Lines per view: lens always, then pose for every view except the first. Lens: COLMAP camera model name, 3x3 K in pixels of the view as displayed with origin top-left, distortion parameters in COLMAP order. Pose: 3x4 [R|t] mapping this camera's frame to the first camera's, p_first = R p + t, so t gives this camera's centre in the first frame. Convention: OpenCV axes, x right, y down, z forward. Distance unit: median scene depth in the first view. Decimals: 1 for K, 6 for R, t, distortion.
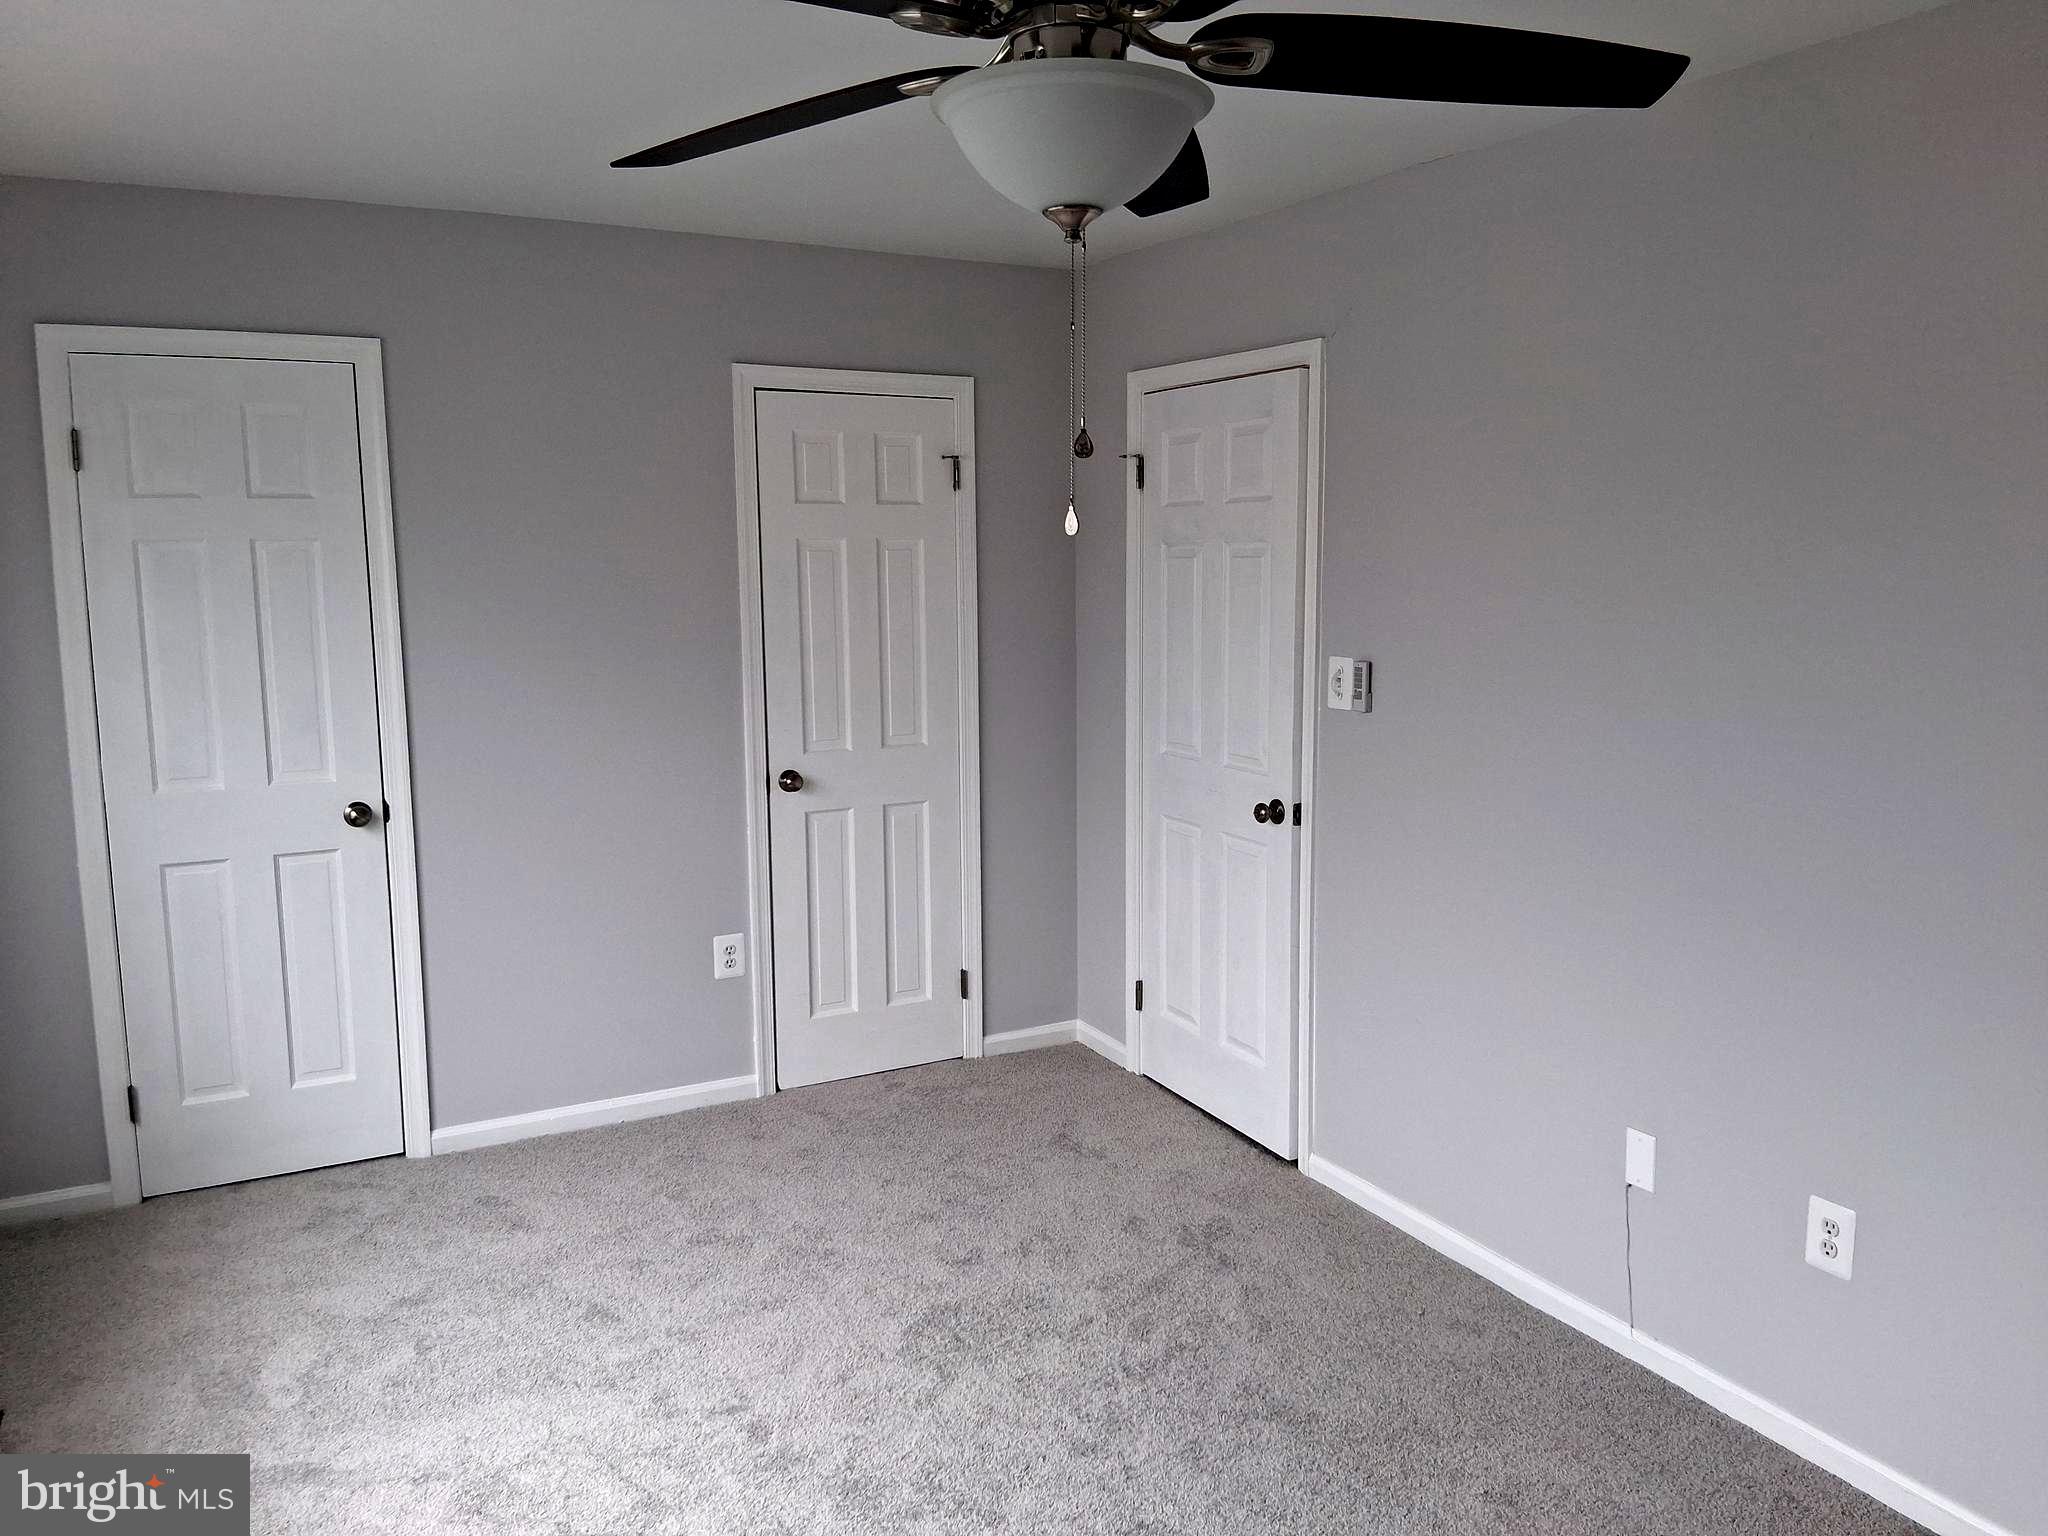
lens RADIAL K [[1550.8, 0, 1032.4], [0, 1550.8, 754.5], [0, 0, 1]] dist [0.138435, -0.238692]
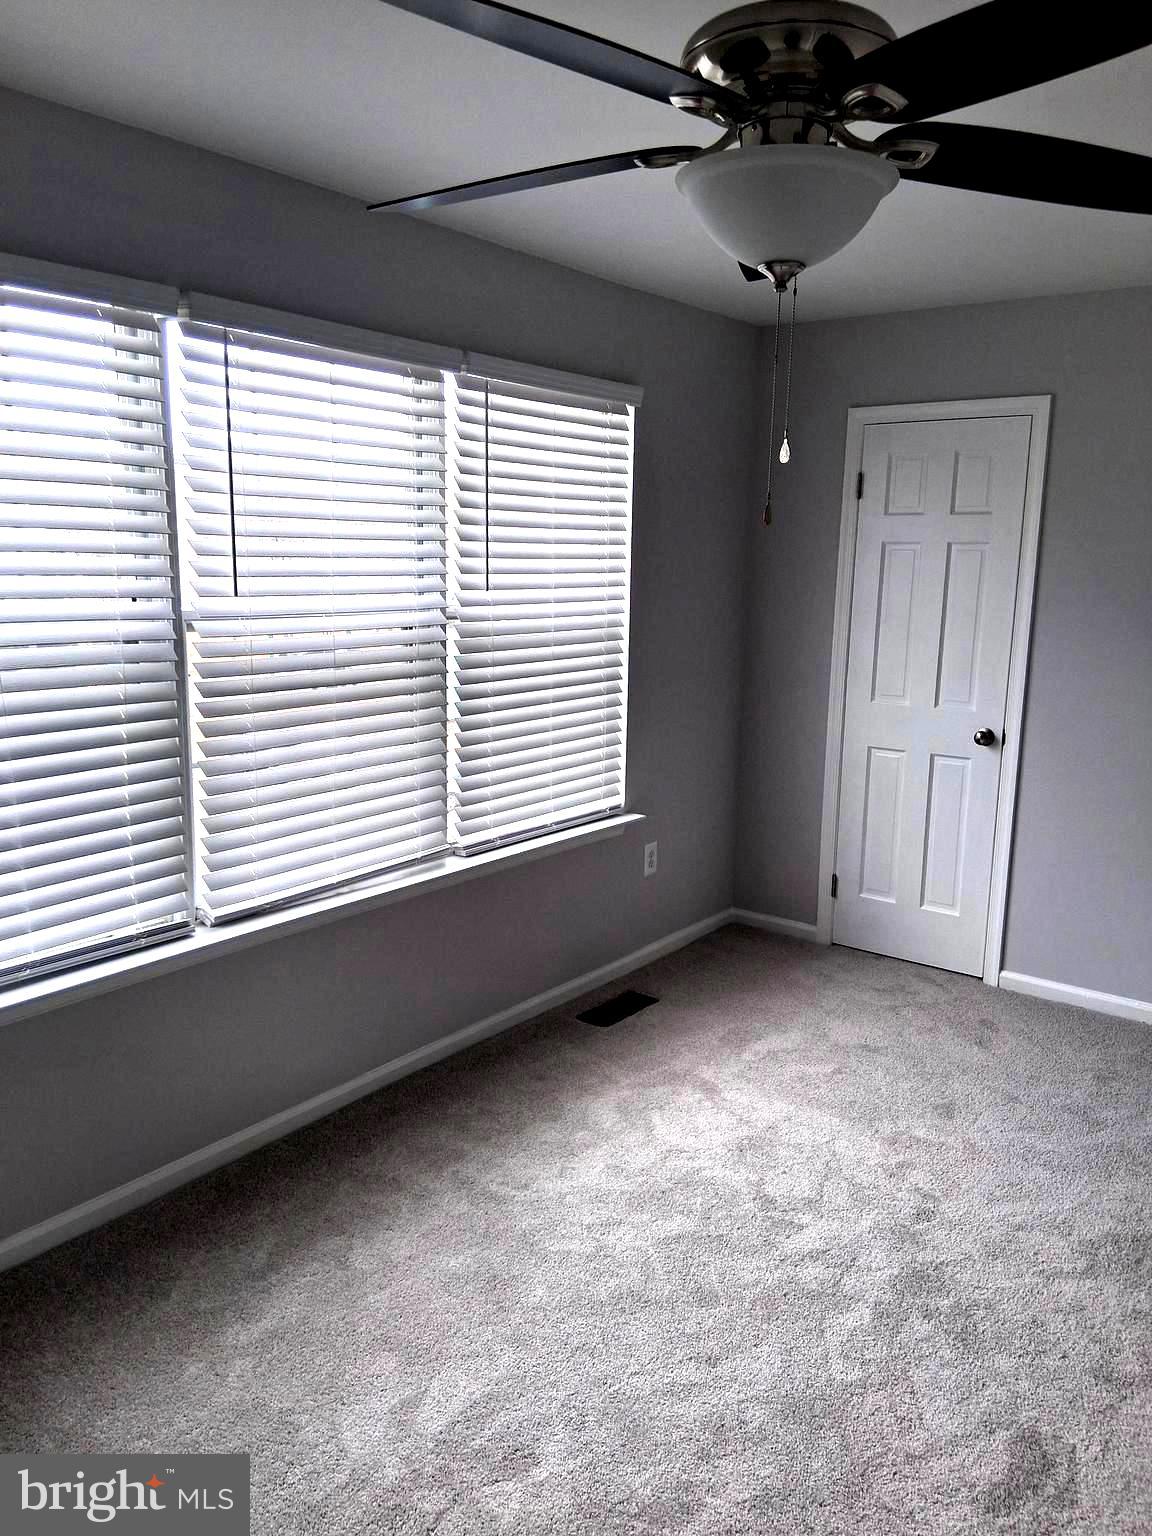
lens RADIAL K [[1163.1, 0, 577.8], [0, 1163.1, 768.9], [0, 0, 1]] dist [0.138435, -0.238692]
pose [[0.432634, 0.182969, -0.882808, 0.382605], [-0.146944, 0.980407, 0.131185, -0.021059], [0.889514, 0.072968, 0.451044, 0.196716]]
